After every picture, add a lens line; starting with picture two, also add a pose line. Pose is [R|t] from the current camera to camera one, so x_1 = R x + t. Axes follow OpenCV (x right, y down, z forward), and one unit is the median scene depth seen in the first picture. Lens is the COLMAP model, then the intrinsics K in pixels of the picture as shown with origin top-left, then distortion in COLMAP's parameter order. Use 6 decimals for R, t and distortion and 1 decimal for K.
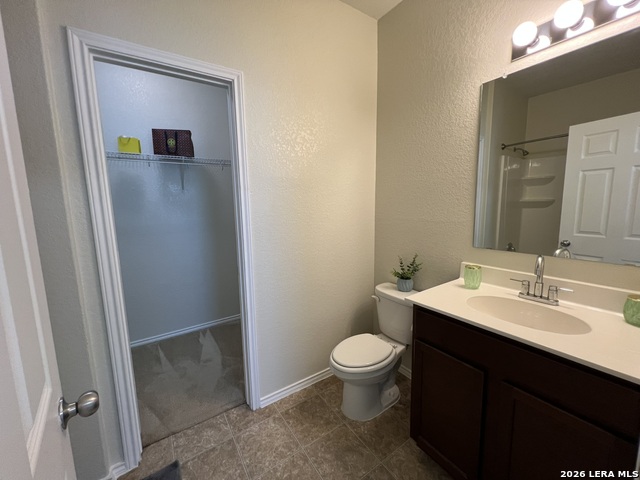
lens RADIAL K [[255.5, 0, 314.7], [0, 255.5, 235.6], [0, 0, 1]] dist [-0.002903, 0.000875]
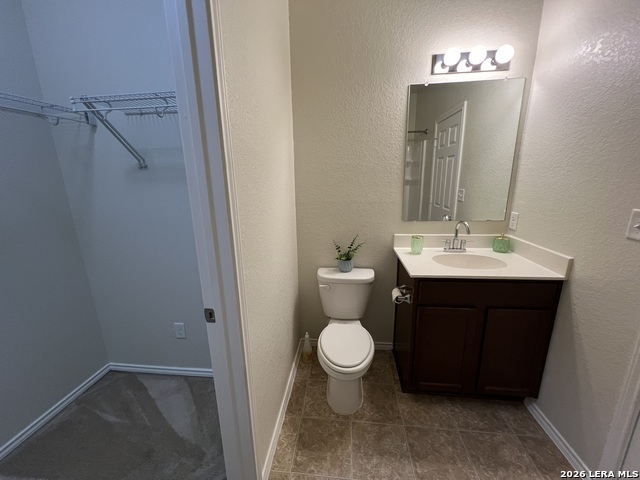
lens RADIAL K [[255.5, 0, 316.1], [0, 255.5, 238.0], [0, 0, 1]] dist [-0.002903, 0.000875]
pose [[0.639259, -0.168596, 0.750282, -0.586063], [0.104260, 0.985663, 0.132657, -0.082586], [-0.761891, -0.006578, 0.647672, 0.505870]]
